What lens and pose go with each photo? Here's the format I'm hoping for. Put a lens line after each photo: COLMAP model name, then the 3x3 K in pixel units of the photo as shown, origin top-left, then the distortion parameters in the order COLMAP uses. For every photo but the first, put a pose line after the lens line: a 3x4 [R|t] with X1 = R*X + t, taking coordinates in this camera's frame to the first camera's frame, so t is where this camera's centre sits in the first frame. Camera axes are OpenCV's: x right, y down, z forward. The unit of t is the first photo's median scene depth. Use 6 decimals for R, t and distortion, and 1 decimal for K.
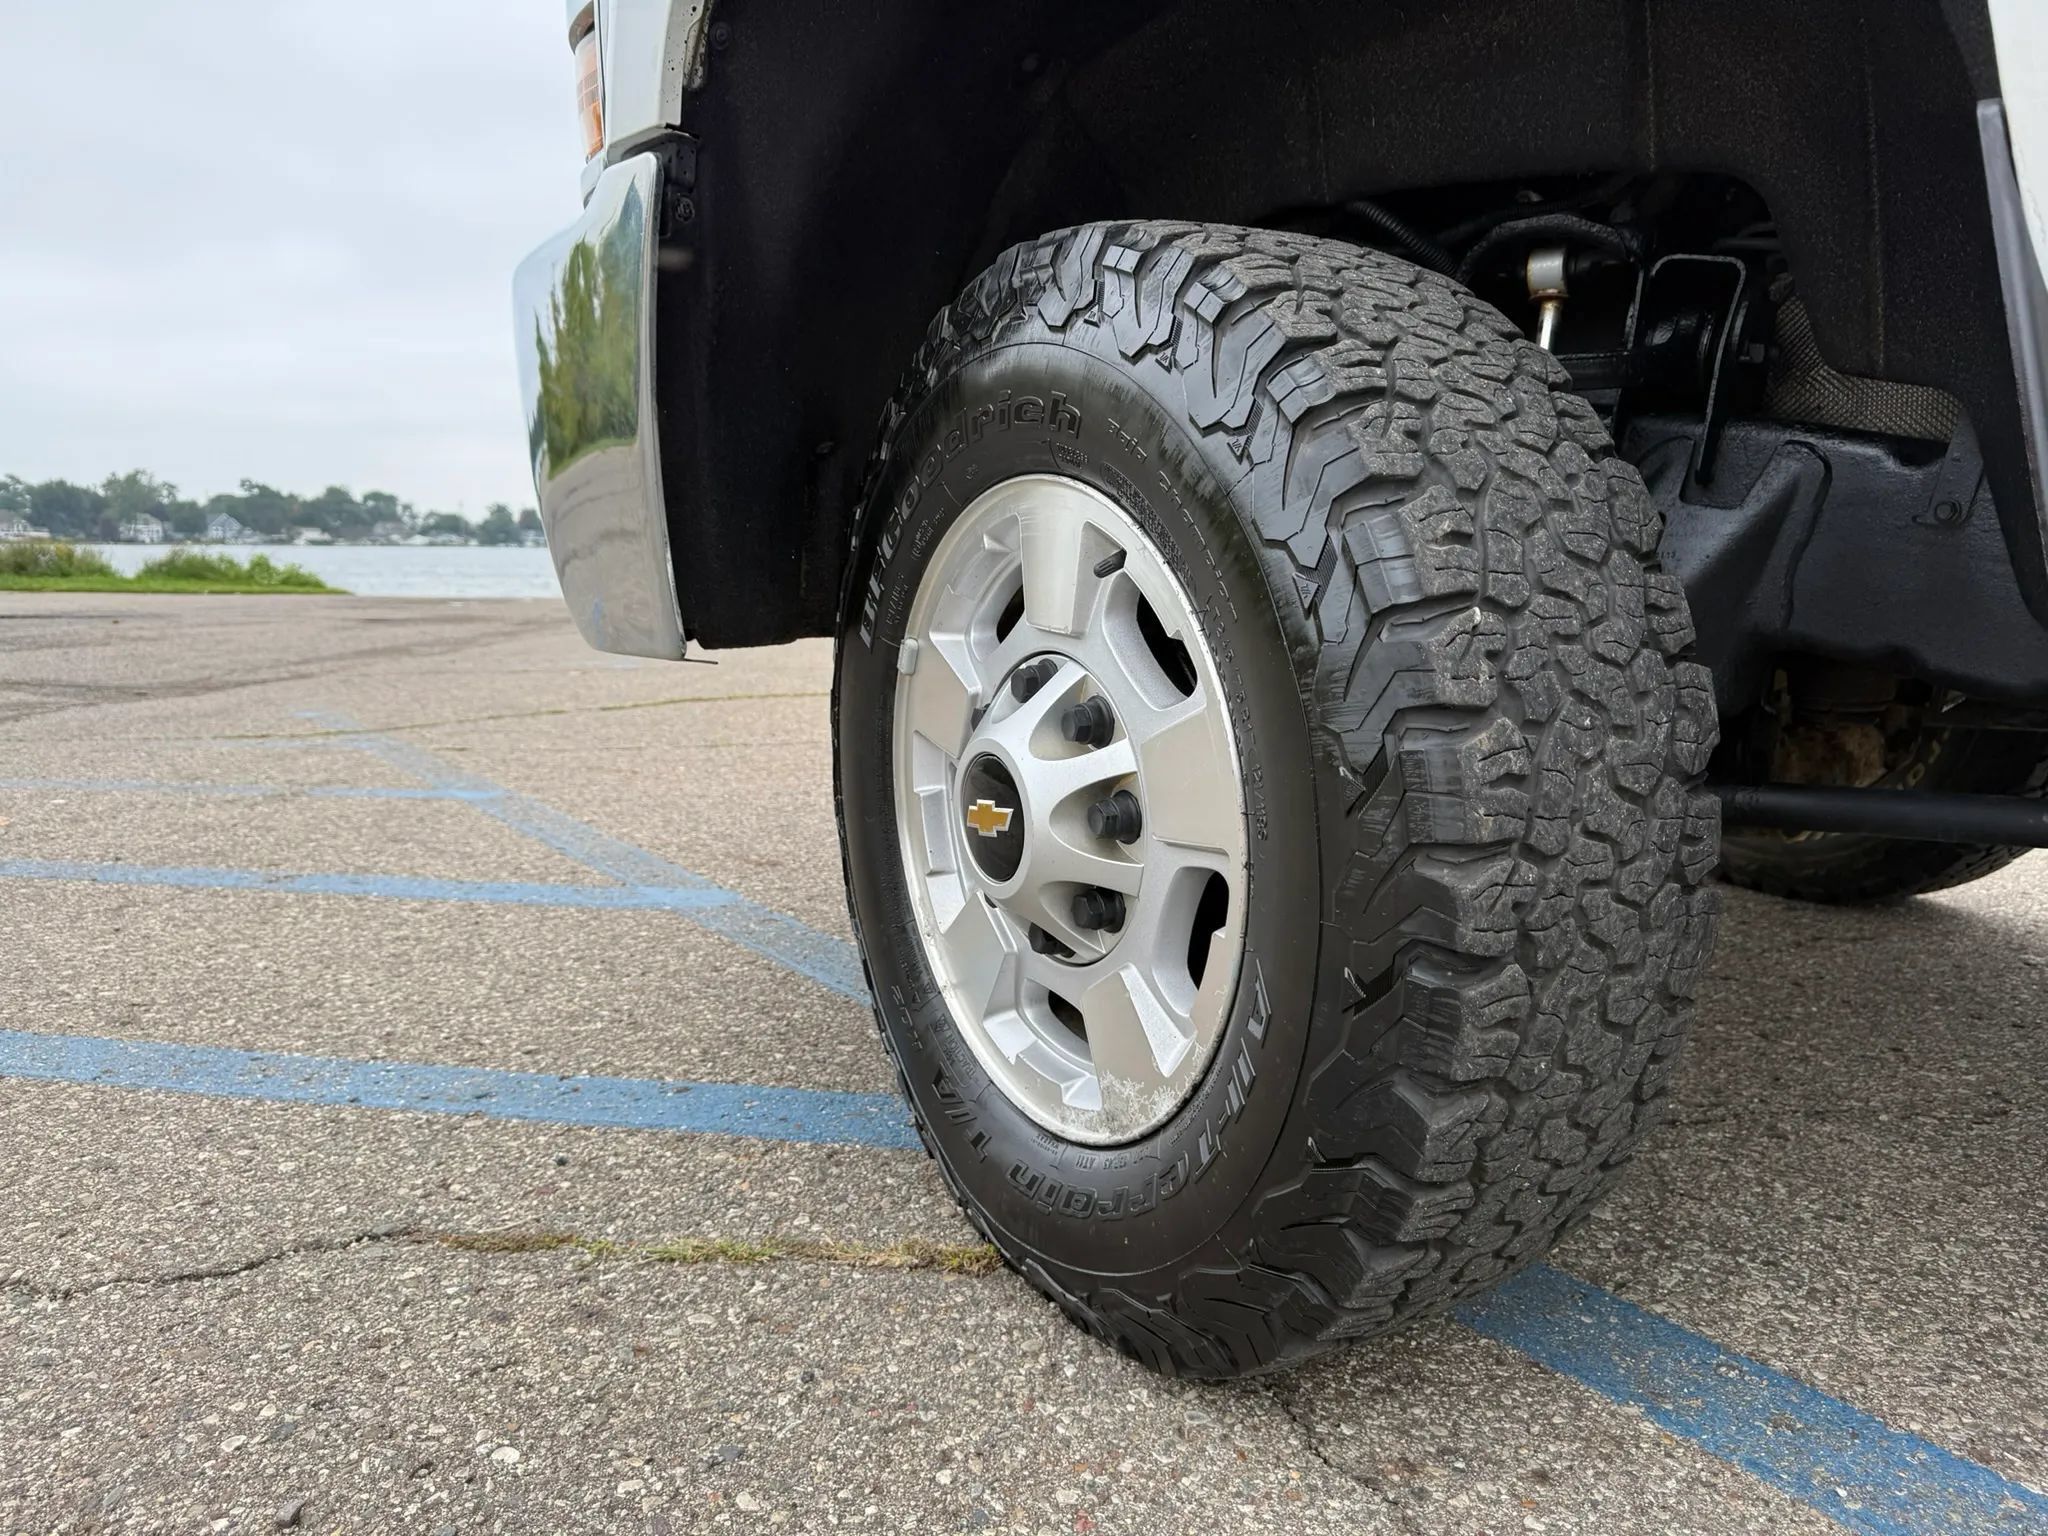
lens RADIAL K [[1454.0, 0, 1024.3], [0, 1454.0, 773.3], [0, 0, 1]] dist [0.021136, -0.024364]
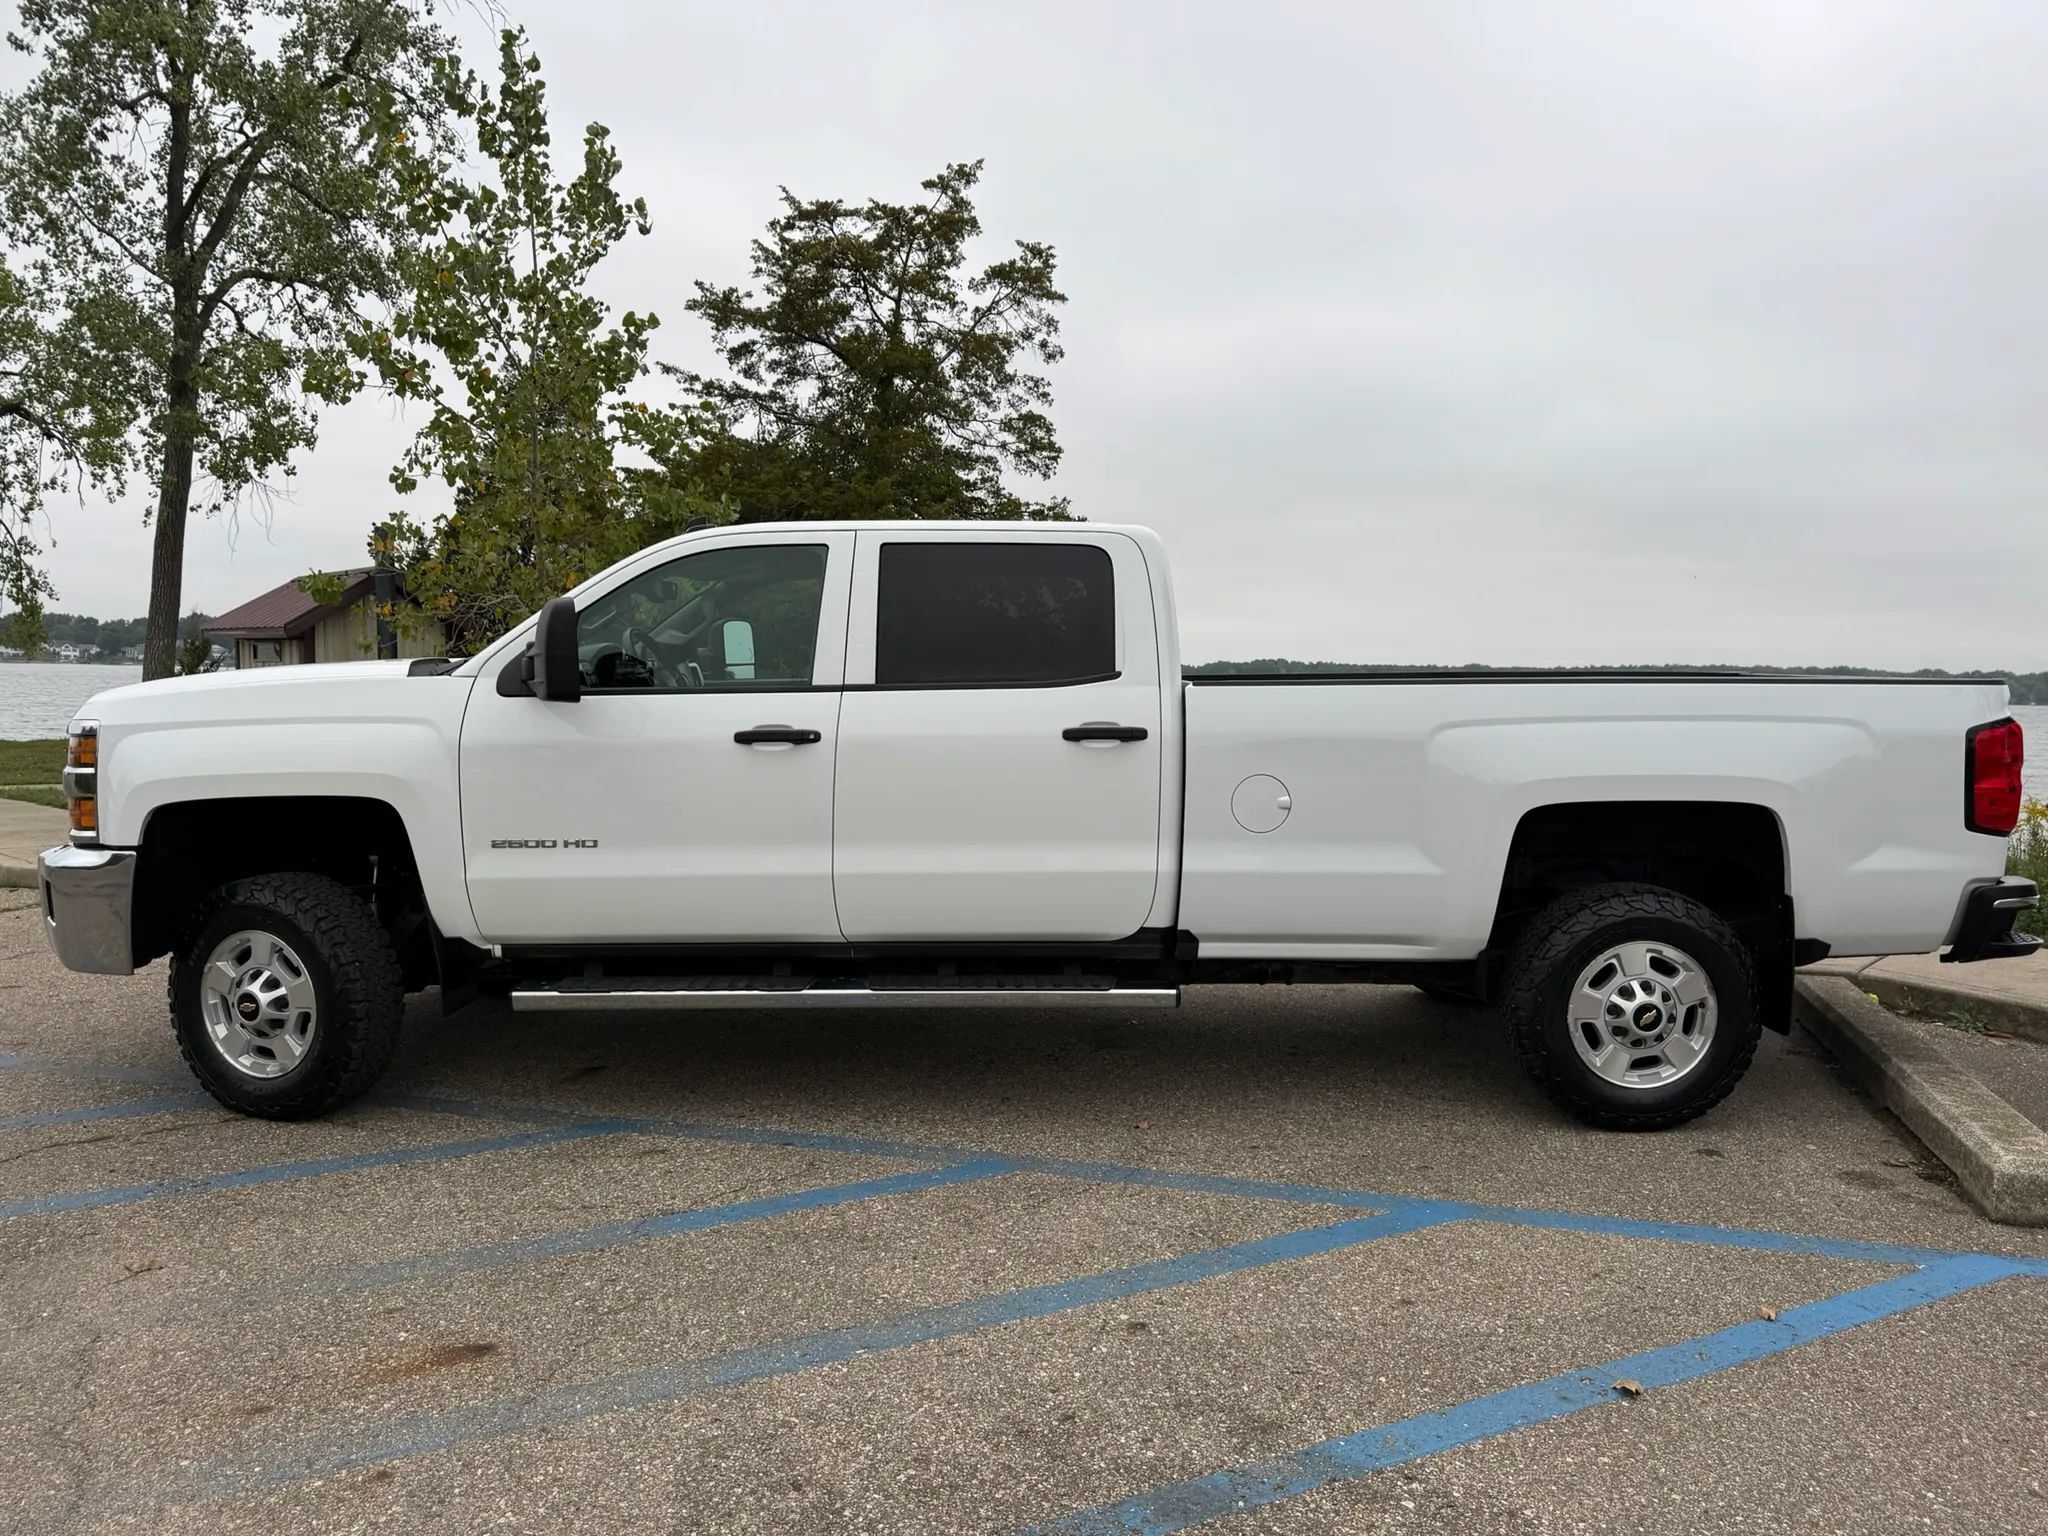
lens RADIAL K [[1454.0, 0, 1008.0], [0, 1454.0, 759.6], [0, 0, 1]] dist [0.021136, -0.024364]
pose [[0.773215, -0.029858, 0.633440, -1.108178], [0.085247, 0.994718, -0.057170, -0.290175], [-0.628388, 0.098203, 0.771677, -4.283257]]
